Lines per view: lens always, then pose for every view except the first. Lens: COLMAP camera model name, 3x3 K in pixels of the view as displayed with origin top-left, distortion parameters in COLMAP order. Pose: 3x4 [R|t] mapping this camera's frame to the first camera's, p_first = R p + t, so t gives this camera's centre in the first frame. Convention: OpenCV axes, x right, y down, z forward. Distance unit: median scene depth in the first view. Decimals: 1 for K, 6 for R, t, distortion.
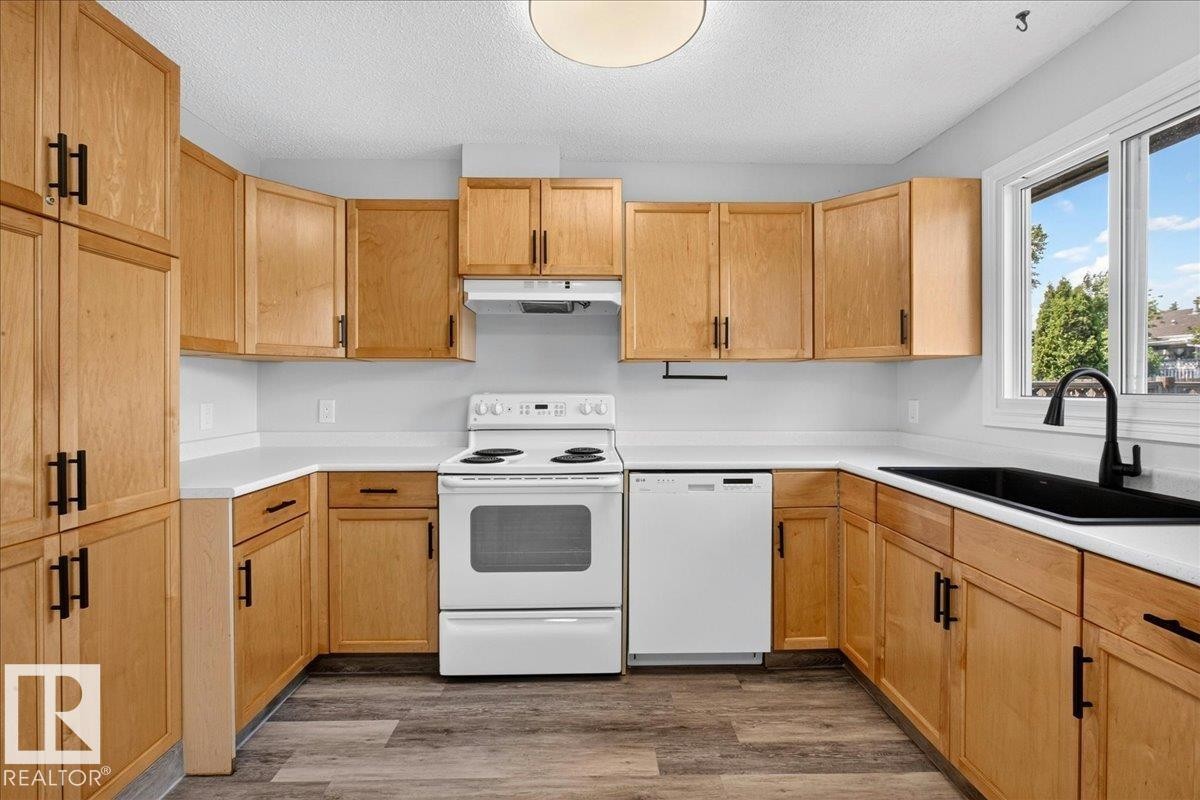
lens RADIAL K [[535.6, 0, 597.5], [0, 535.6, 390.9], [0, 0, 1]] dist [-0.010769, 0.003729]
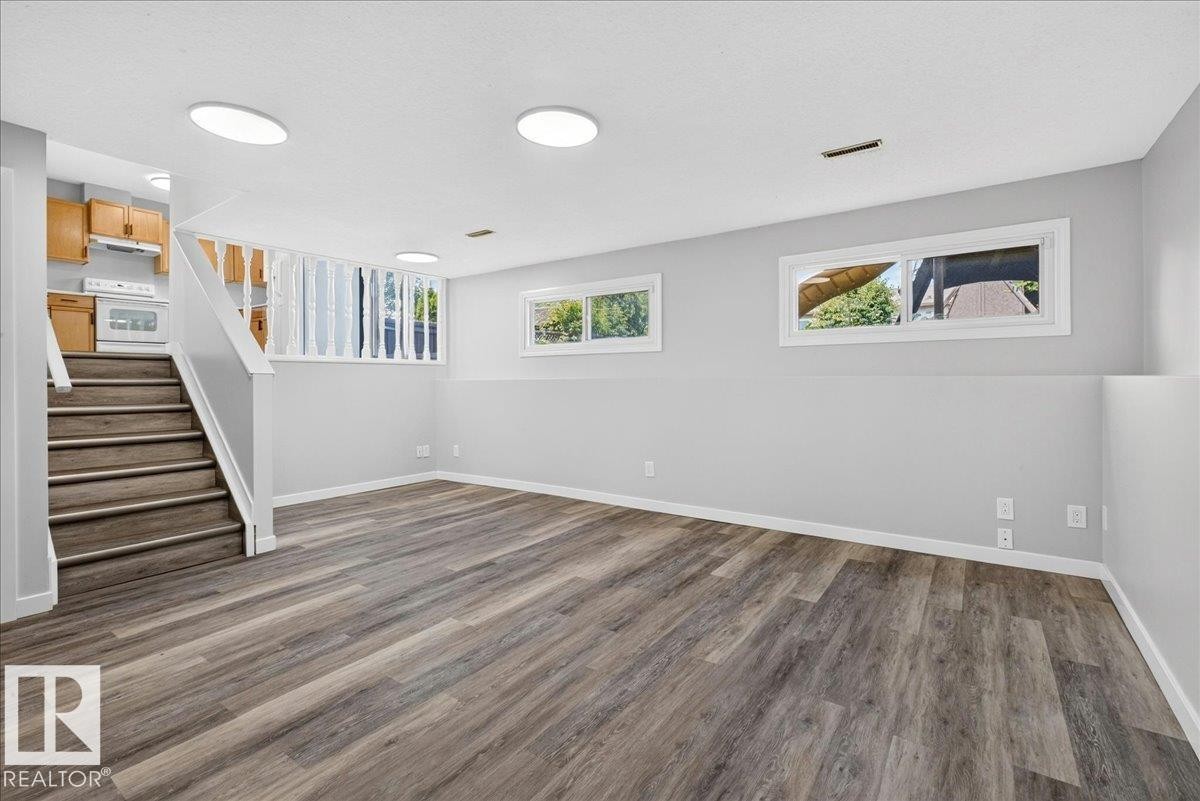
lens RADIAL K [[535.6, 0, 614.3], [0, 535.6, 381.2], [0, 0, 1]] dist [-0.010769, 0.003729]
pose [[0.585592, -0.011480, 0.810525, -1.036848], [0.002360, 0.999920, 0.012457, 0.607090], [-0.810603, -0.005382, 0.585572, -3.249338]]
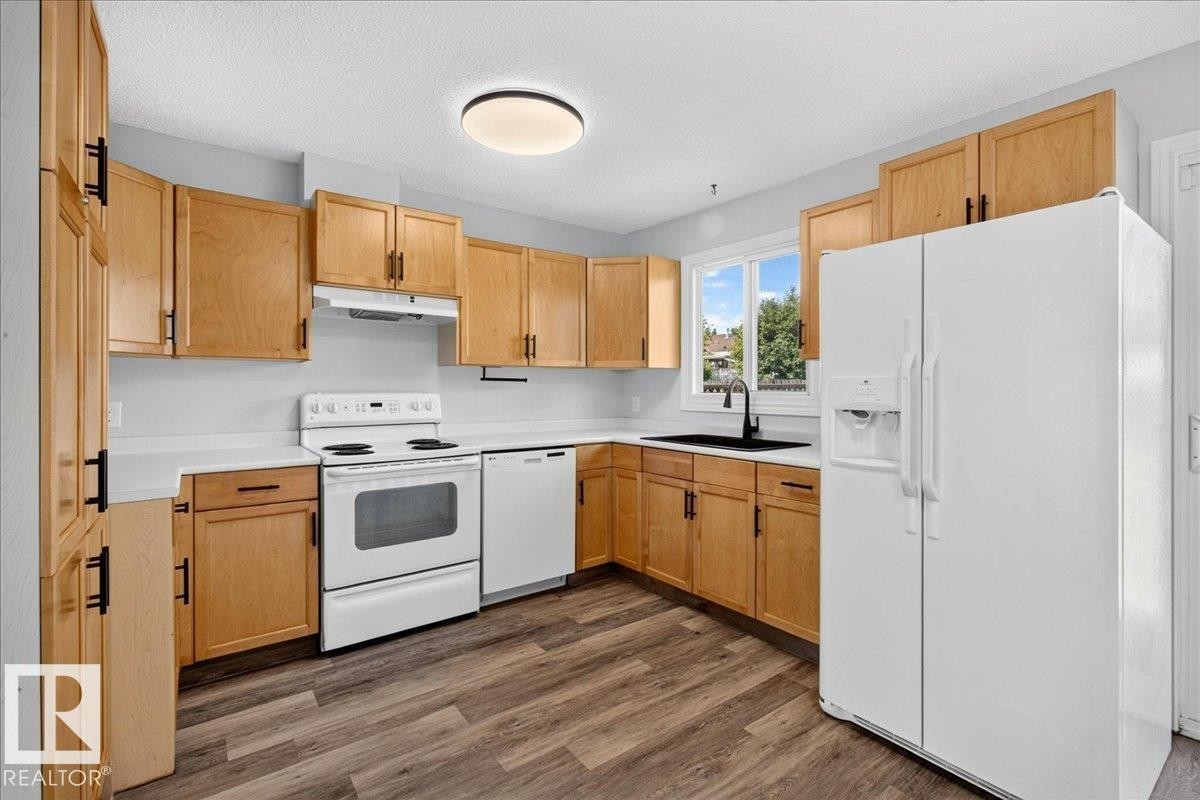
lens RADIAL K [[535.6, 0, 612.0], [0, 535.6, 391.7], [0, 0, 1]] dist [-0.010769, 0.003729]
pose [[0.805156, -0.003847, 0.593051, -0.461567], [0.003055, 0.999993, 0.002340, 0.001757], [-0.593055, -0.000073, 0.805162, -0.222343]]
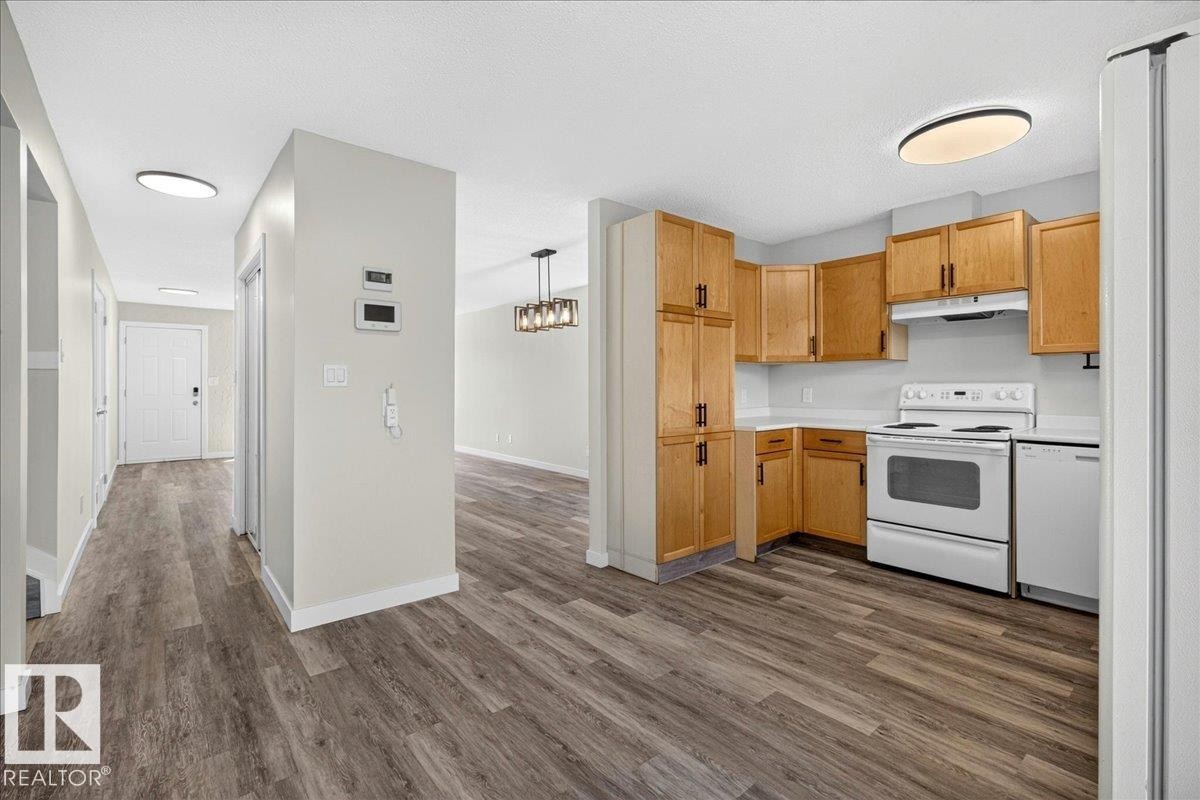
lens RADIAL K [[535.6, 0, 606.2], [0, 535.6, 387.4], [0, 0, 1]] dist [-0.010769, 0.003729]
pose [[0.642364, -0.001779, -0.766397, 0.419778], [-0.000386, 0.999996, -0.002645, 0.024134], [0.766399, 0.001995, 0.642361, -0.610361]]
